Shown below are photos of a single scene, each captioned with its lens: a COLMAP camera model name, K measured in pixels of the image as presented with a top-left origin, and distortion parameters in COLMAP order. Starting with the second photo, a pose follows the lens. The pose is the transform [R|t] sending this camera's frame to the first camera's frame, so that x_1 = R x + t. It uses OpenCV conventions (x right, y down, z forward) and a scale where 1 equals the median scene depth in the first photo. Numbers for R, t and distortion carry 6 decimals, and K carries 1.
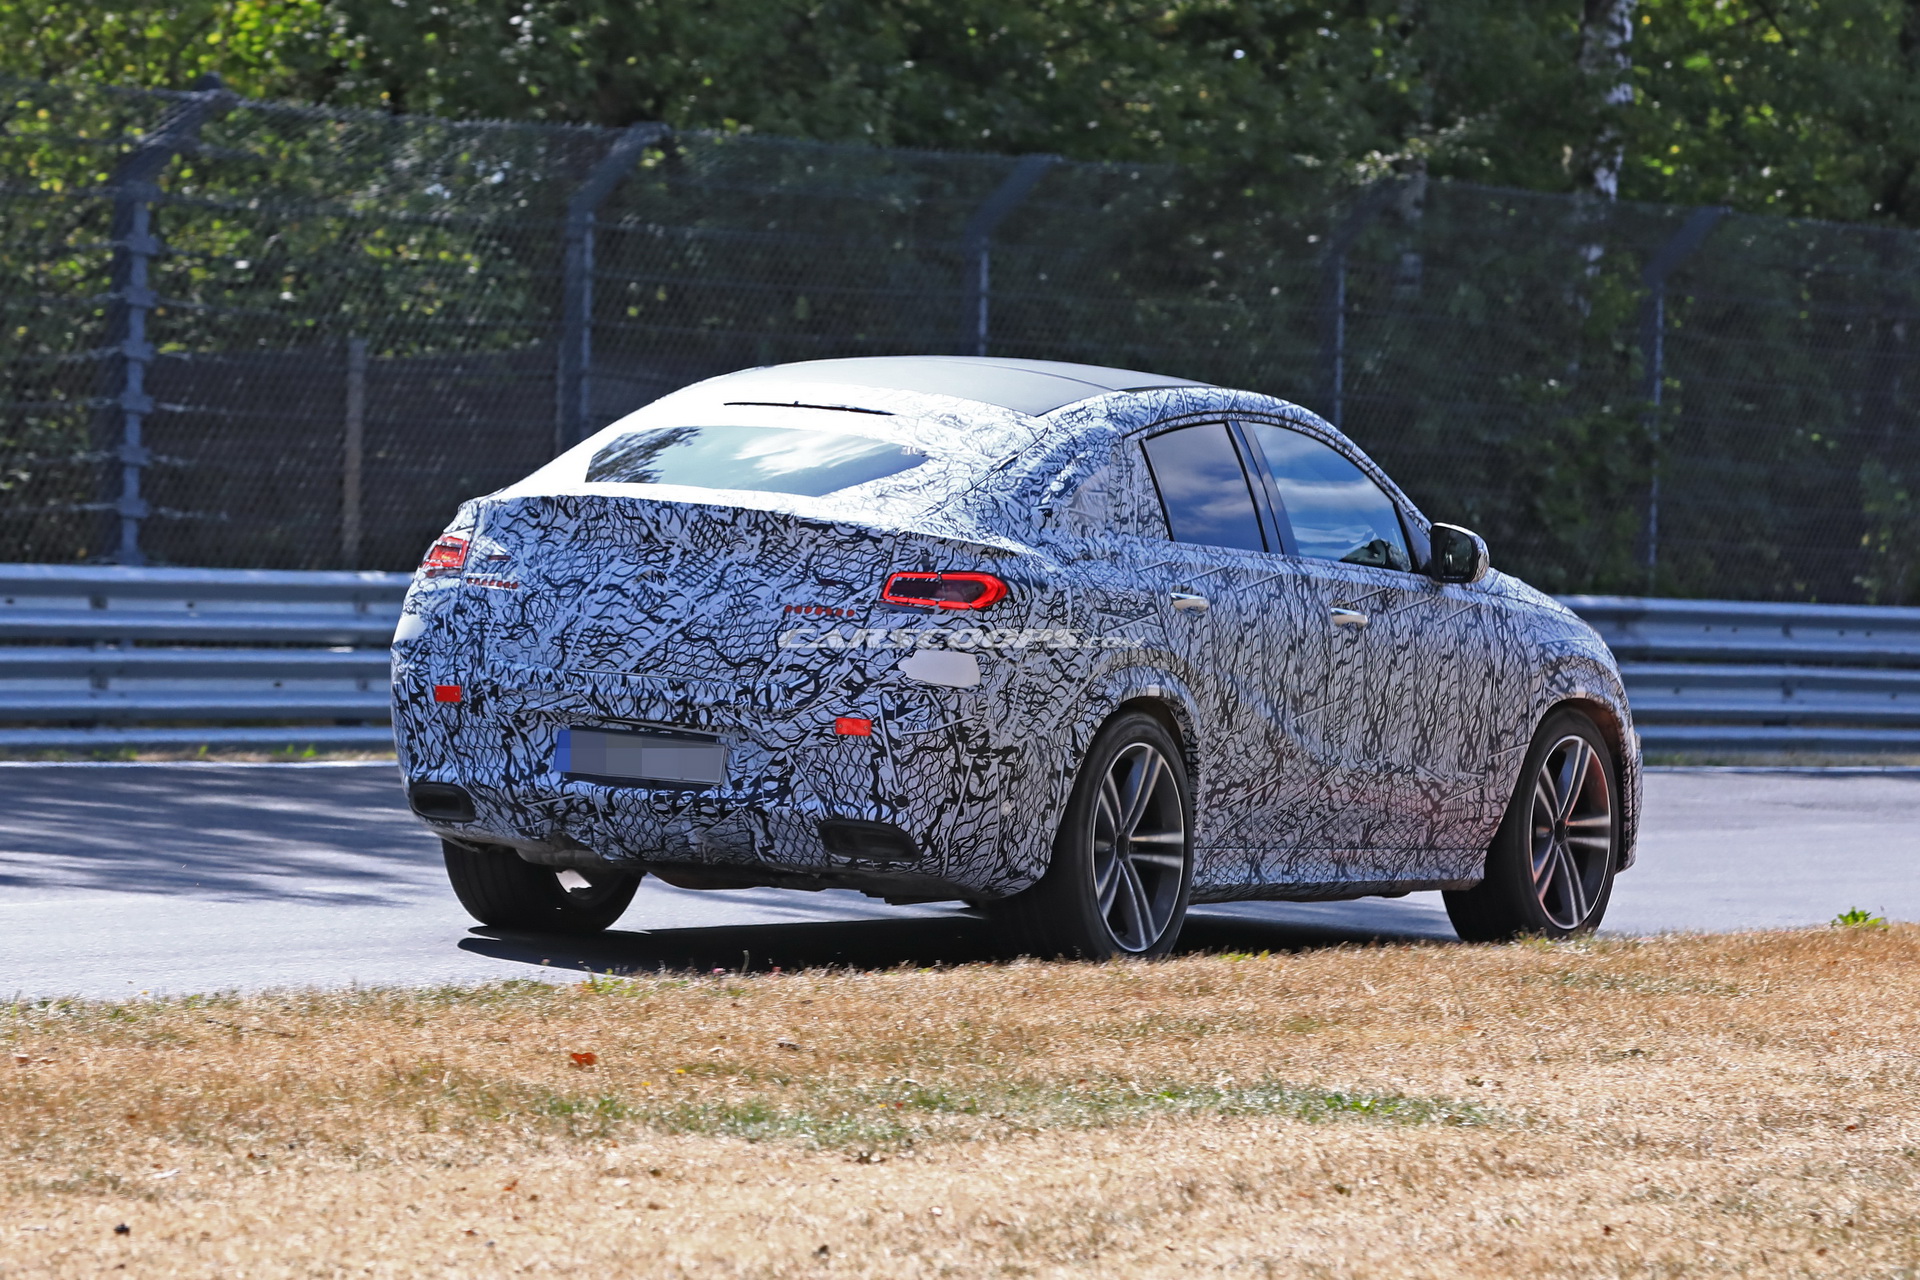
lens RADIAL K [[10830.9, 0, 954.5], [0, 10830.9, 634.6], [0, 0, 1]] dist [0.178979, 0.000000]
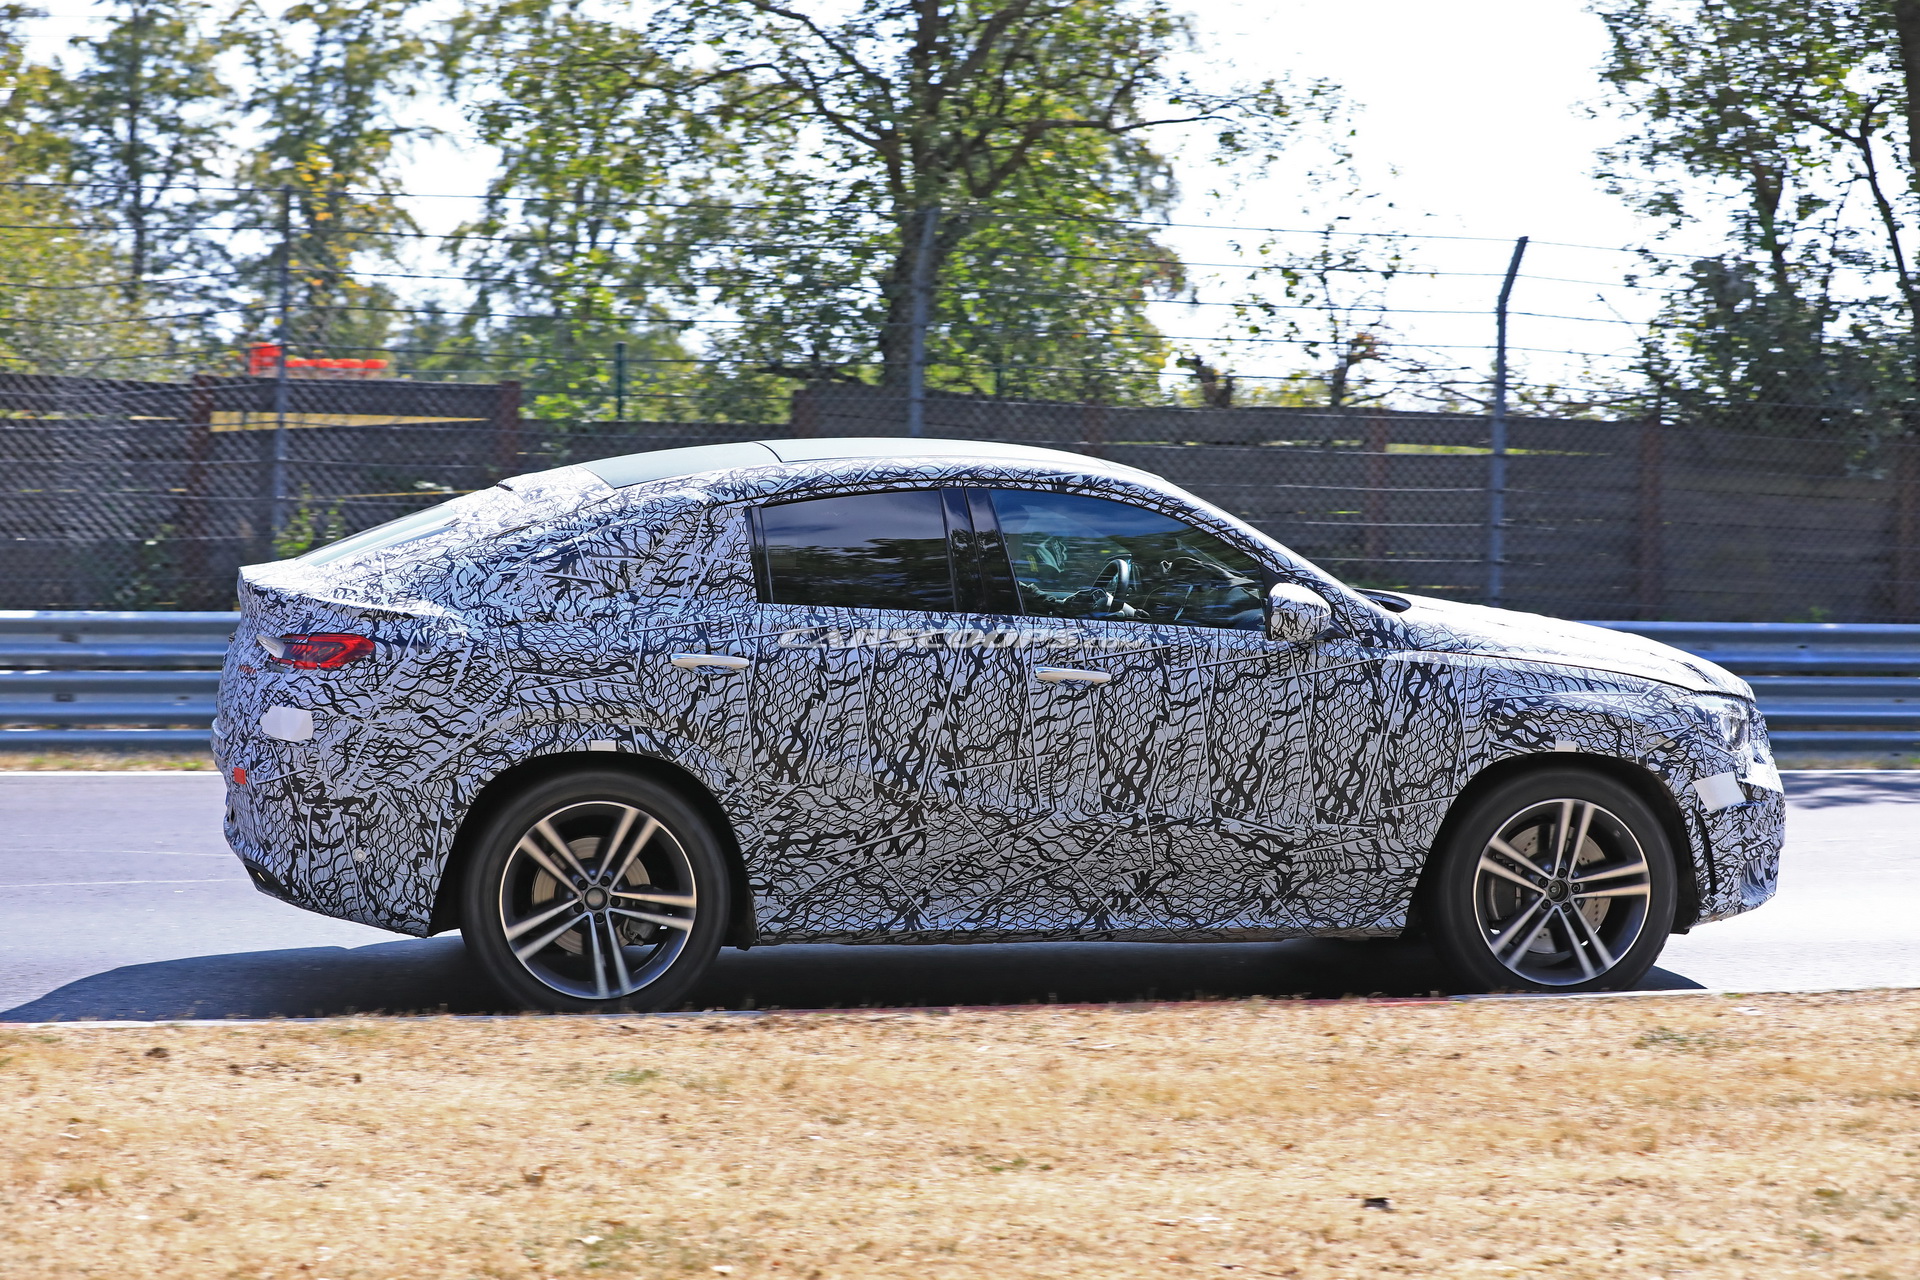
lens RADIAL K [[4275.9, 0, 1213.0], [0, 4275.9, 650.9], [0, 0, 1]] dist [-0.221633, 0.000000]
pose [[0.677244, 0.000954, -0.735758, 0.360051], [-0.000767, 1.000000, 0.000590, -0.004282], [0.735758, 0.000165, 0.677244, 0.763190]]
